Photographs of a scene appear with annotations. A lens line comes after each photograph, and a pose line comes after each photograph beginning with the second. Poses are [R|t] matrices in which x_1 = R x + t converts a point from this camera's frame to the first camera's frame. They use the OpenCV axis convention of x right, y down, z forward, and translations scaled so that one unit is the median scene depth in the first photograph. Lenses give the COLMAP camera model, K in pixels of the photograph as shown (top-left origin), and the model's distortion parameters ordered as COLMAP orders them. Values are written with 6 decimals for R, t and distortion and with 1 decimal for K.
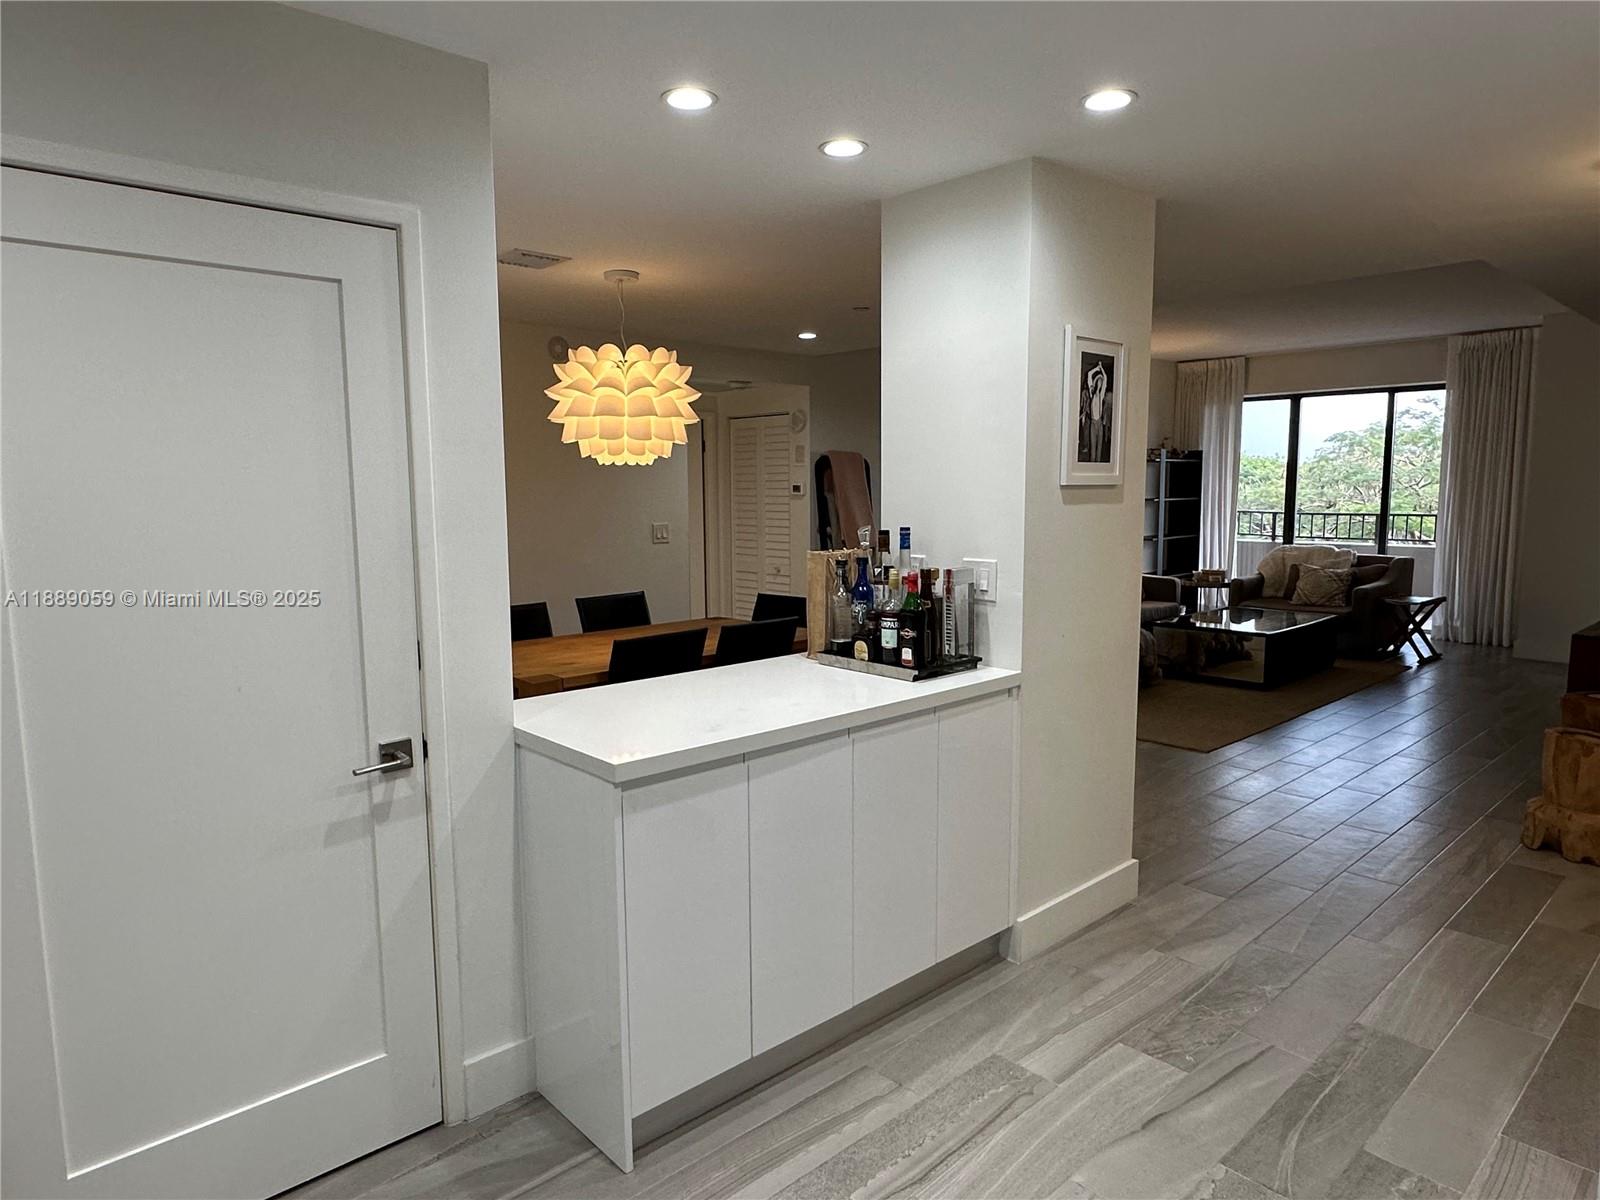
lens RADIAL K [[977.5, 0, 800.0], [0, 977.5, 600.0], [0, 0, 1]] dist [-0.001357, -0.002043]
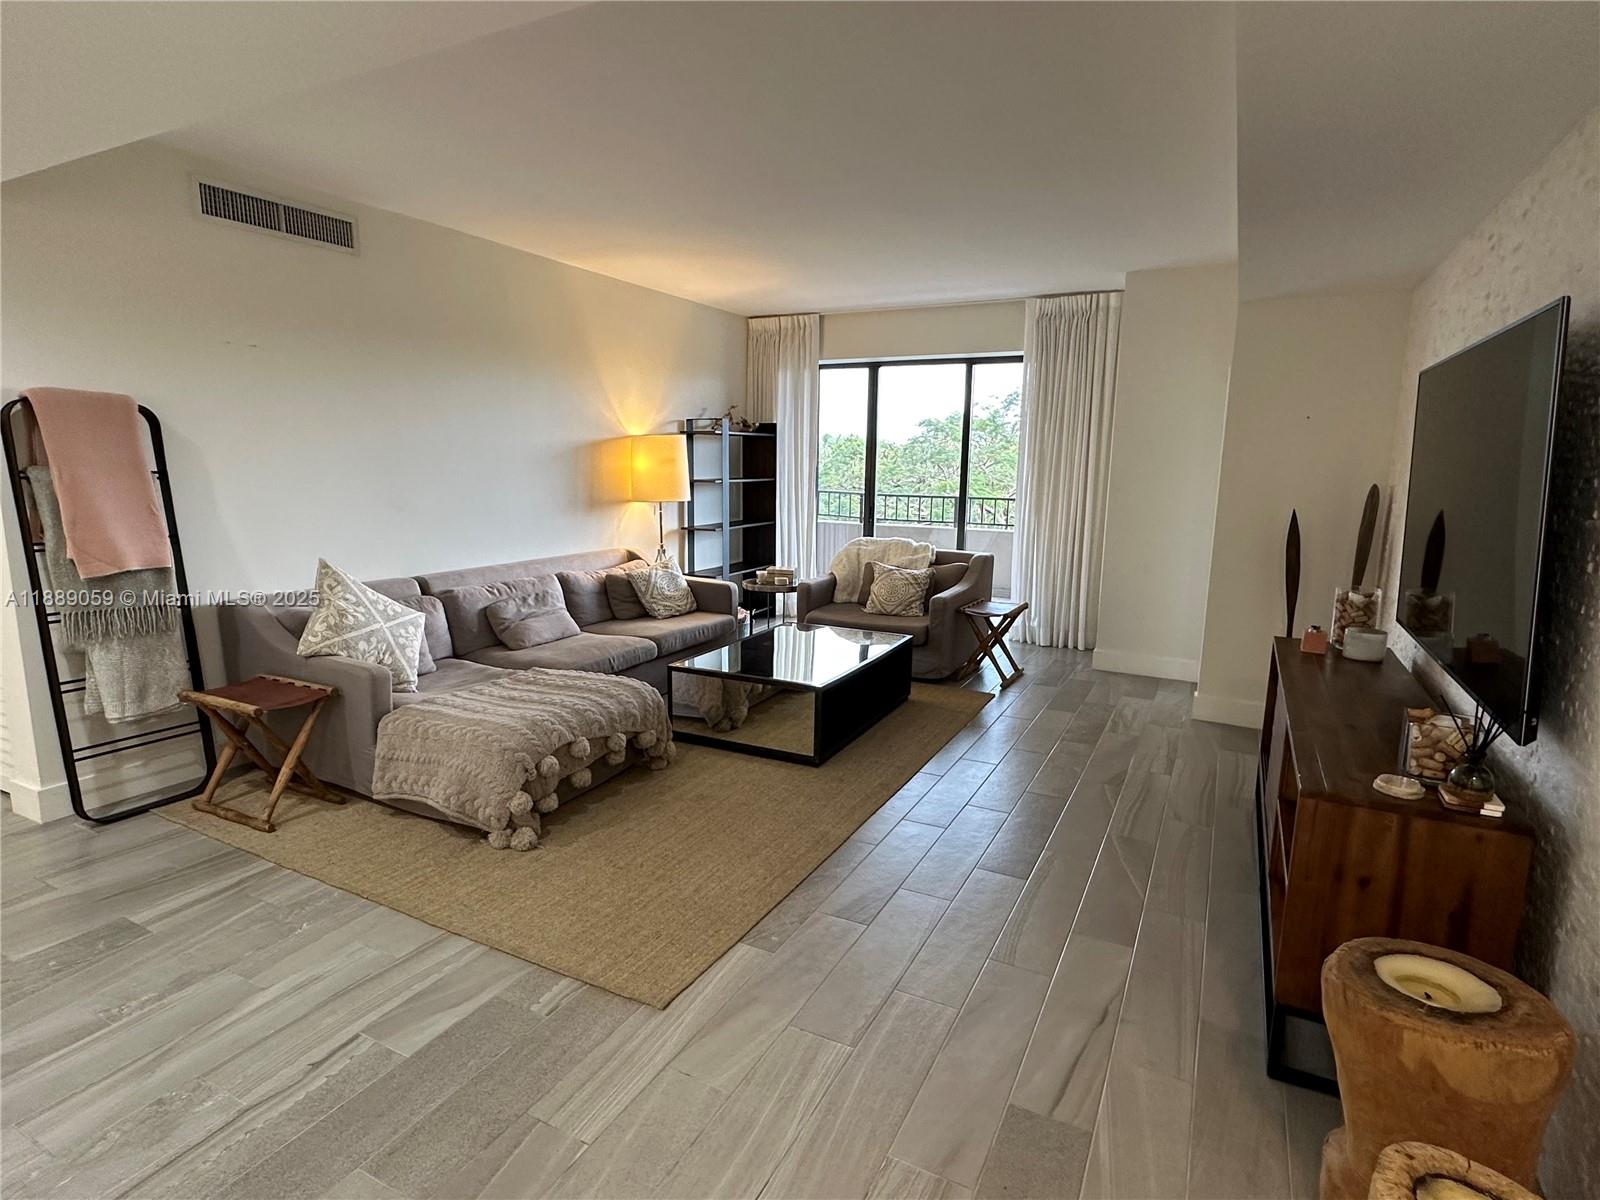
lens RADIAL K [[840.7, 0, 800.0], [0, 840.7, 600.0], [0, 0, 1]] dist [-0.000955, -0.000689]
pose [[0.939167, -0.036025, 0.341567, 0.203818], [0.018078, 0.998290, 0.055581, -0.045636], [-0.342985, -0.046025, 0.938213, 0.344853]]
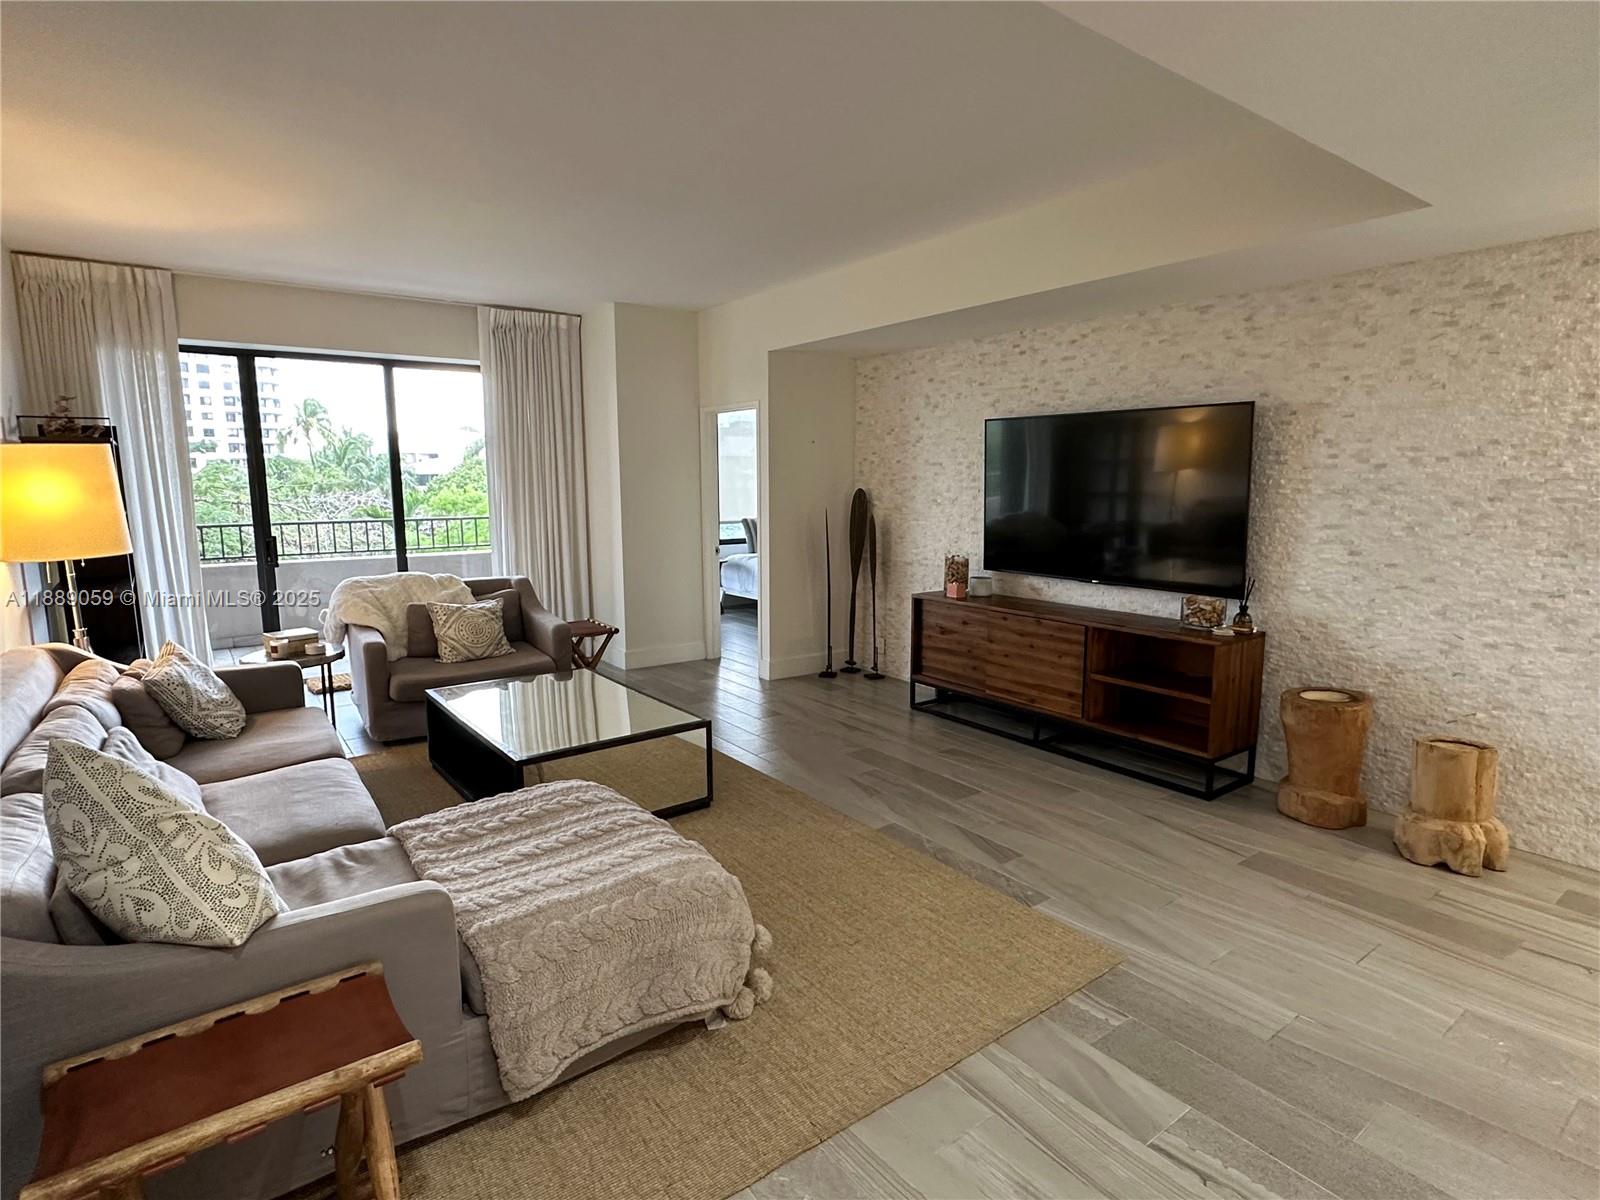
lens RADIAL K [[840.7, 0, 800.0], [0, 840.7, 600.0], [0, 0, 1]] dist [-0.000955, -0.000689]
pose [[0.108933, -0.139675, 0.984187, -0.036859], [0.117725, 0.984924, 0.126749, -0.081888], [-0.987053, 0.102057, 0.123734, 0.657830]]
